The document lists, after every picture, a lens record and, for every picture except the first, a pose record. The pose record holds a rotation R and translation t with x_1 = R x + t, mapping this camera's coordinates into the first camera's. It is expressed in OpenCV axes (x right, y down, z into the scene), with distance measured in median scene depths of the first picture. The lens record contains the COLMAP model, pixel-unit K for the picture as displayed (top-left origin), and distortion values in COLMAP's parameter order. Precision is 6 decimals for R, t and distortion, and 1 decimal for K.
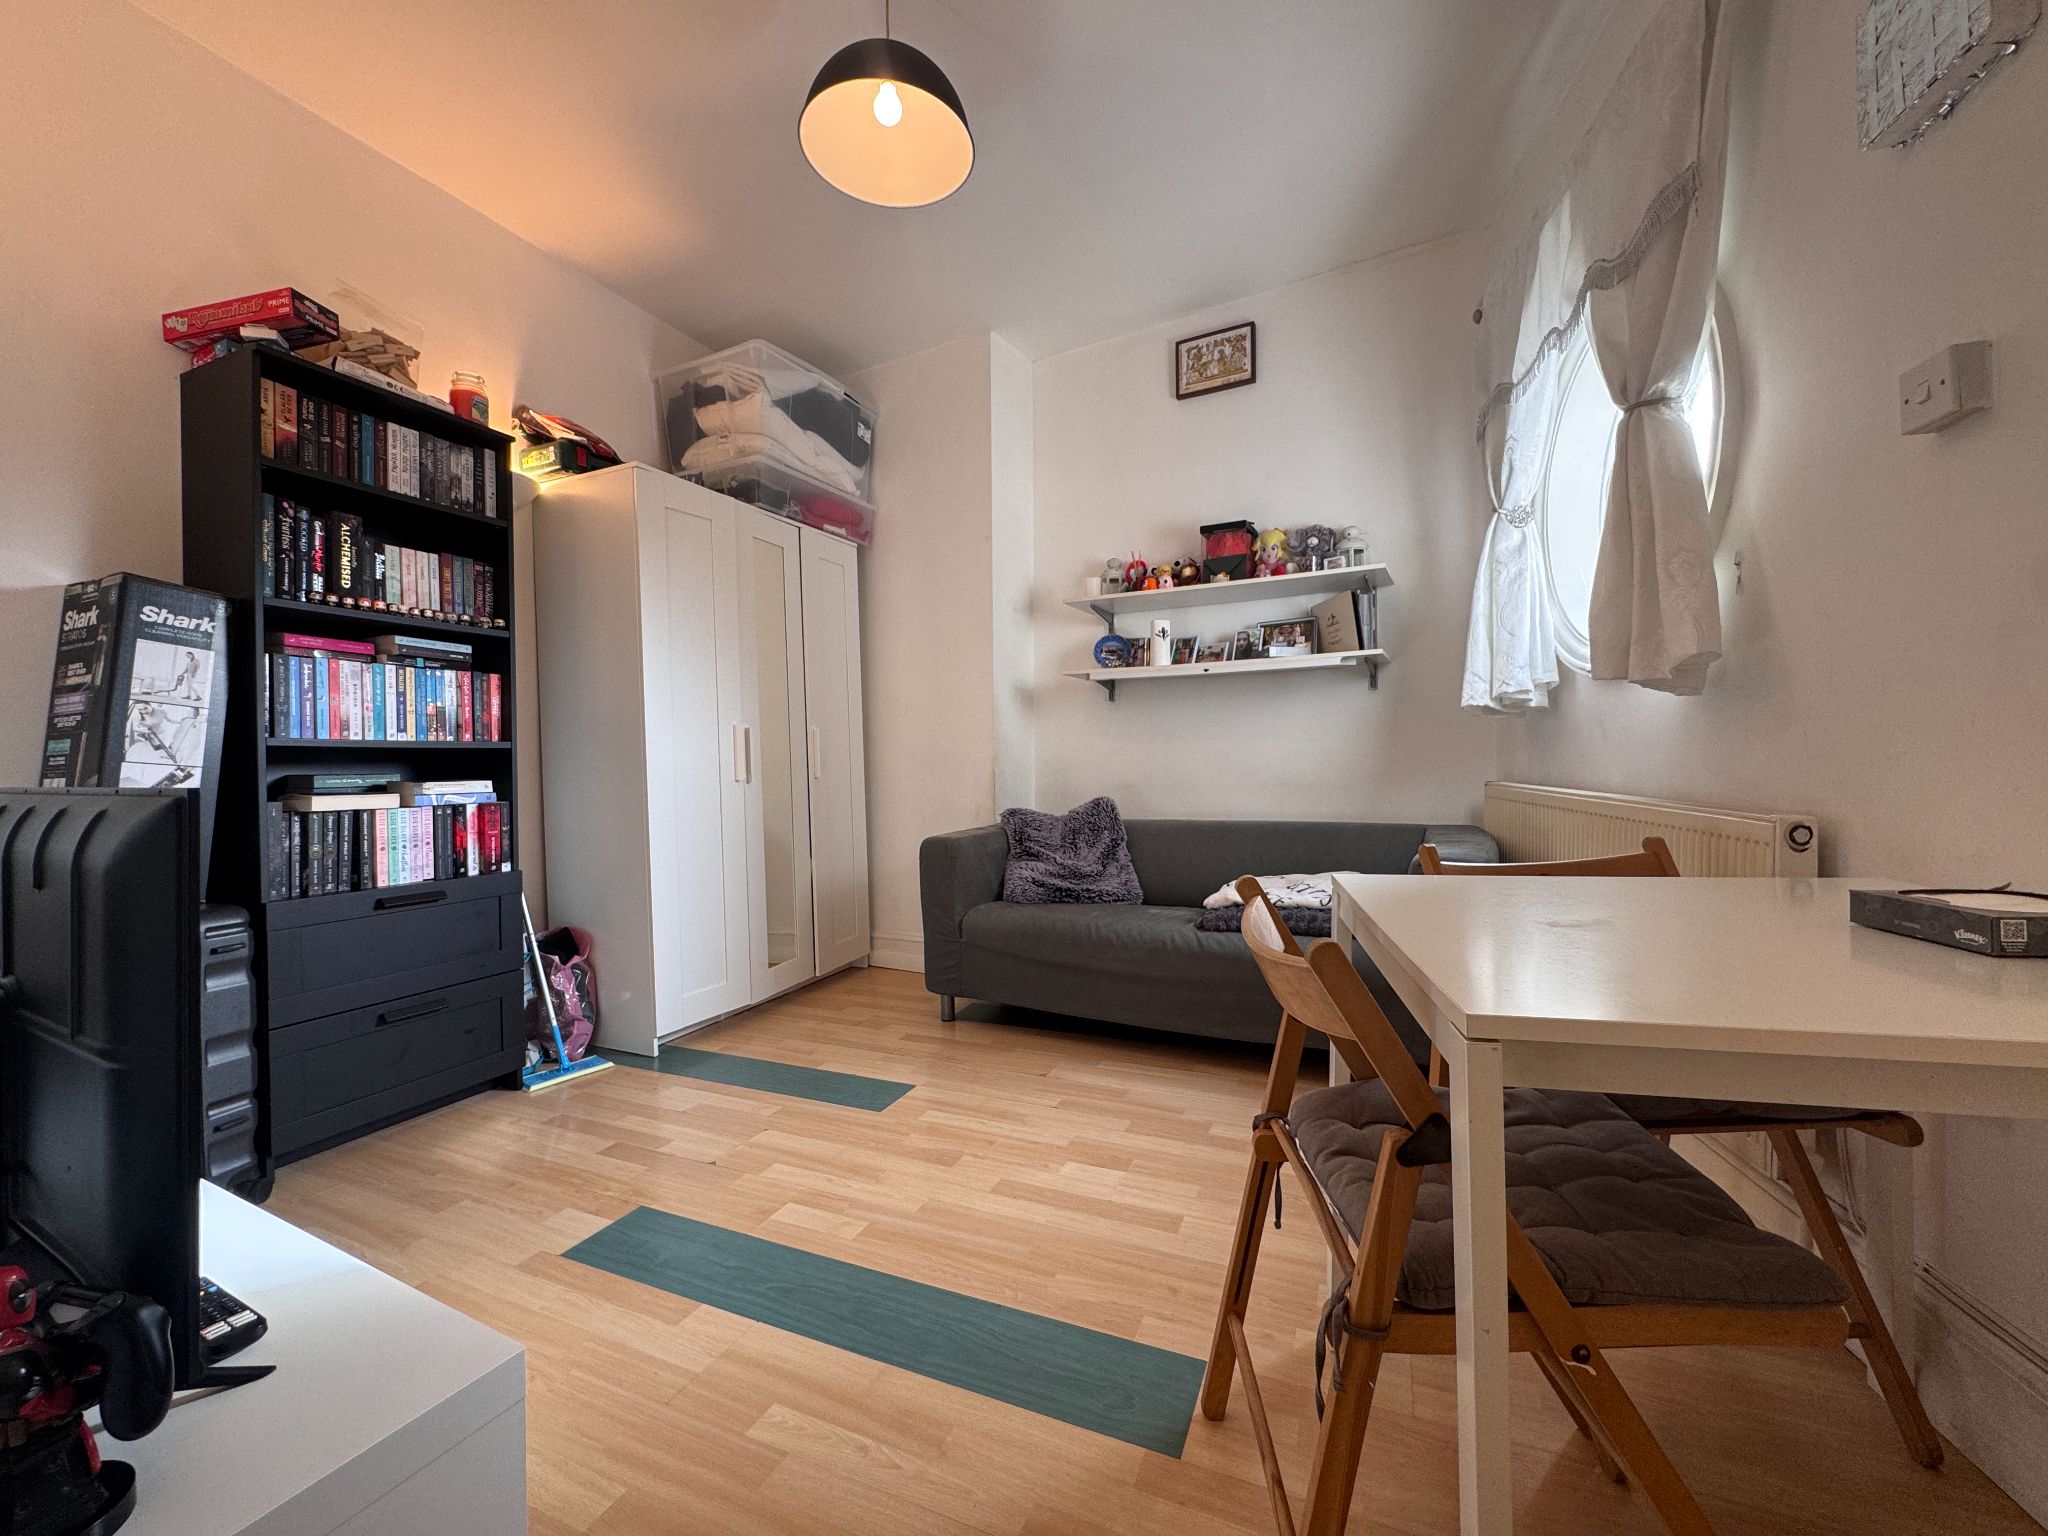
lens RADIAL K [[811.3, 0, 1022.0], [0, 811.3, 766.8], [0, 0, 1]] dist [0.004300, -0.000767]
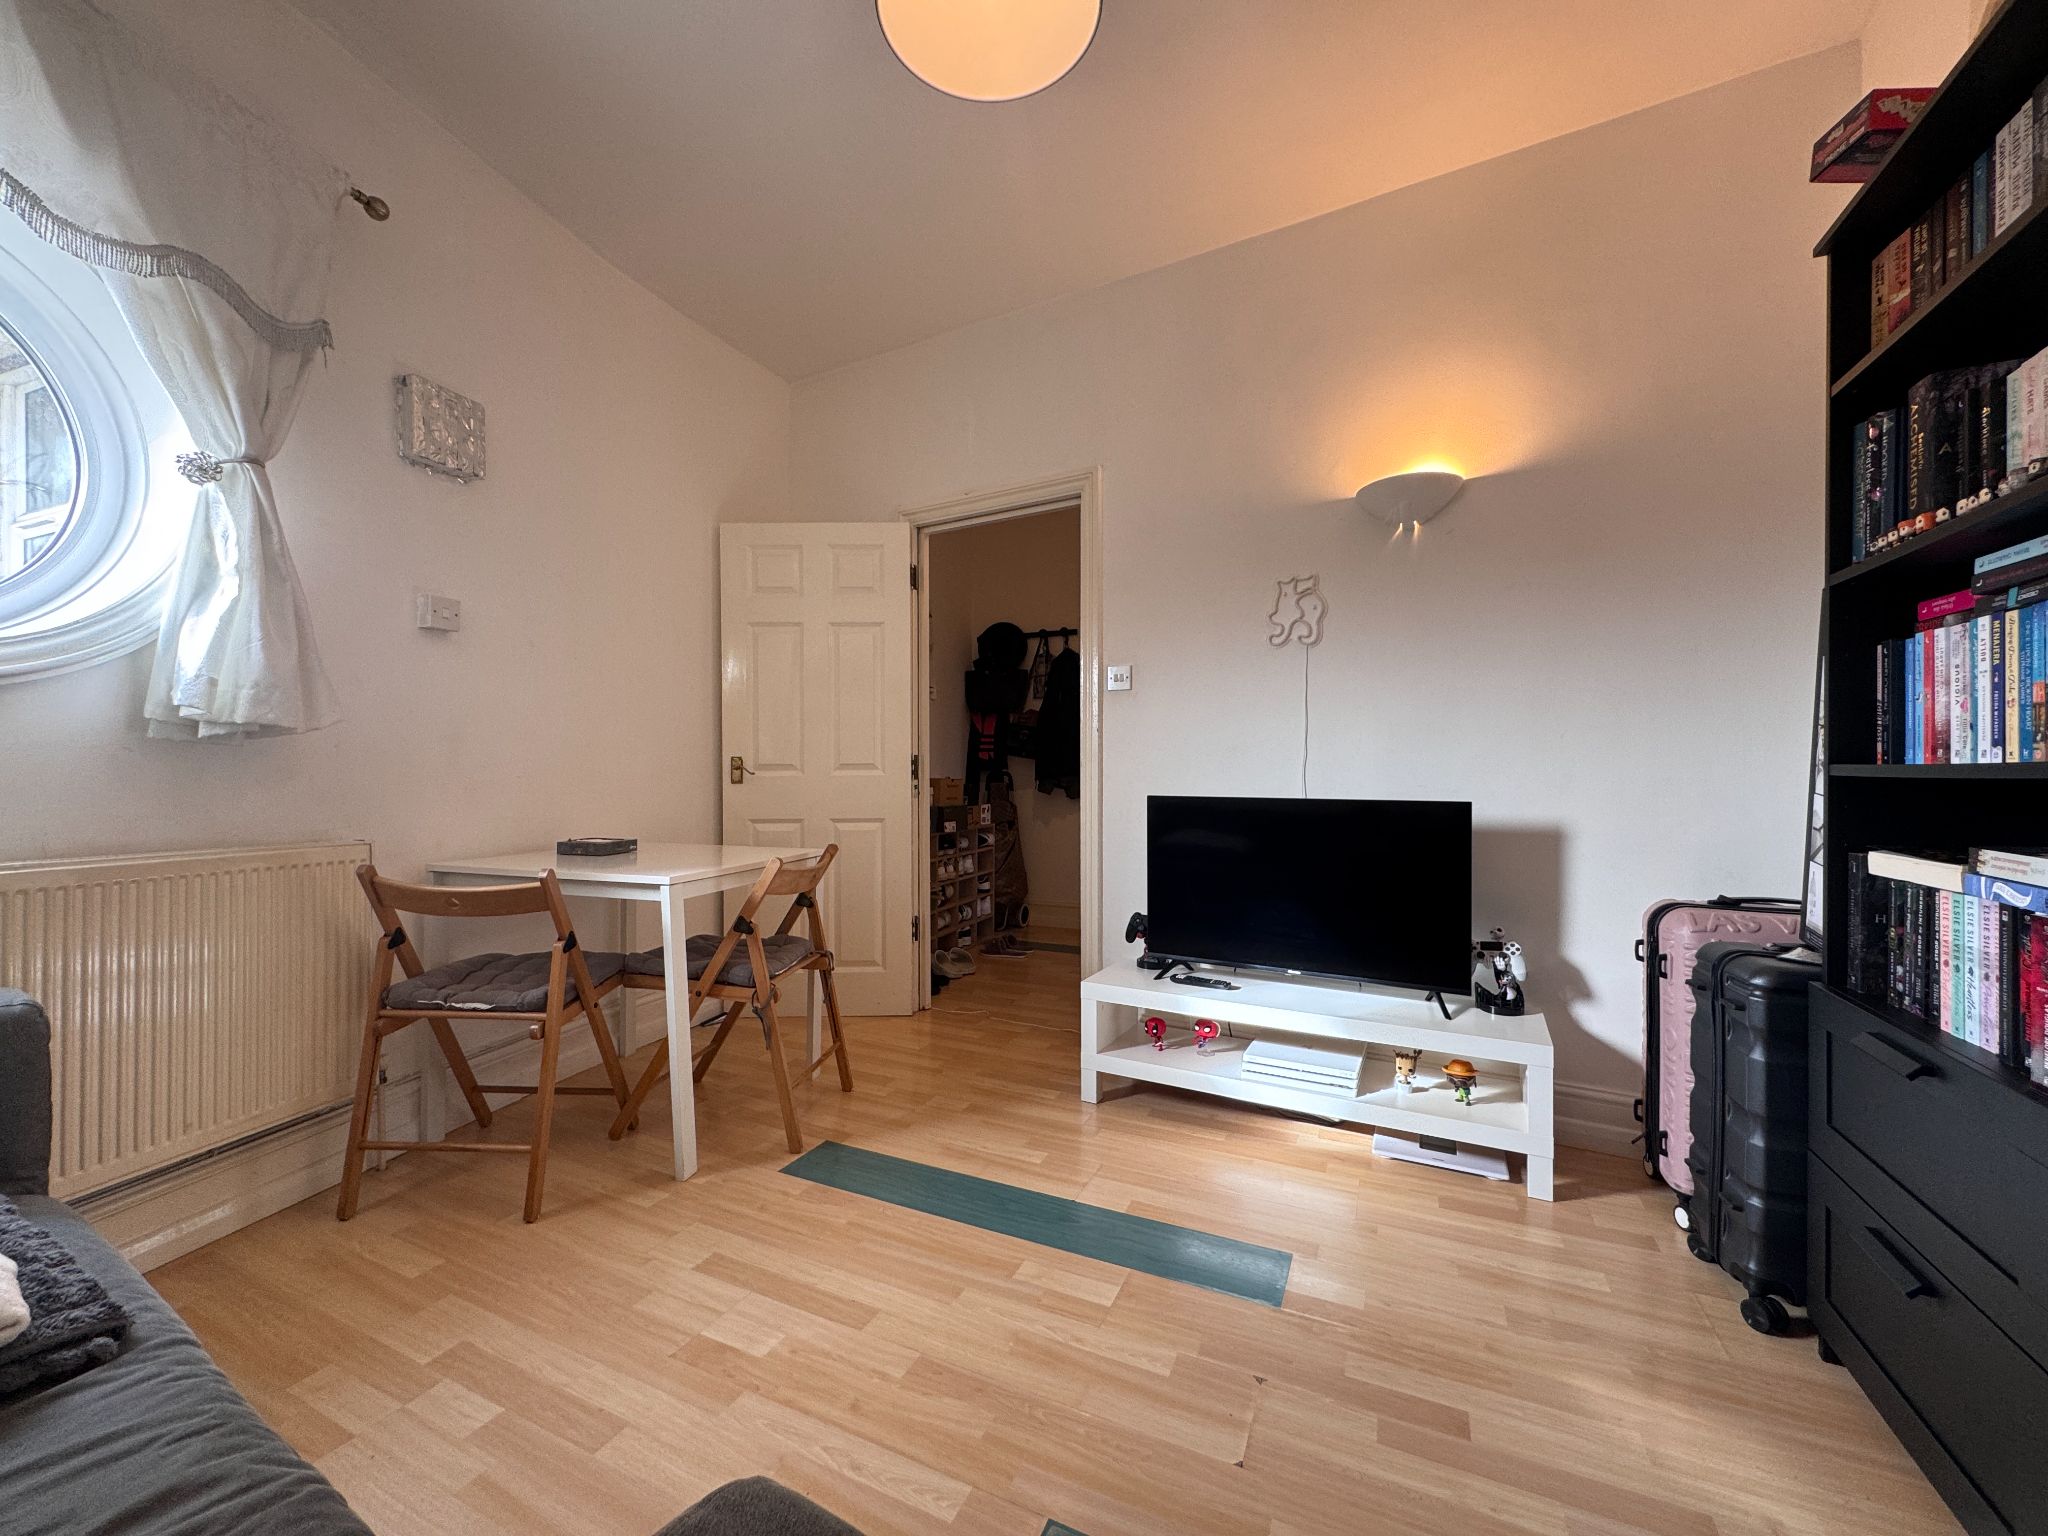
lens RADIAL K [[811.3, 0, 1030.4], [0, 811.3, 762.9], [0, 0, 1]] dist [0.004300, -0.000767]
pose [[-0.999789, 0.012455, 0.016332, -0.200064], [0.012284, 0.999869, -0.010497, -0.038349], [-0.016460, -0.010294, -0.999812, 1.694238]]
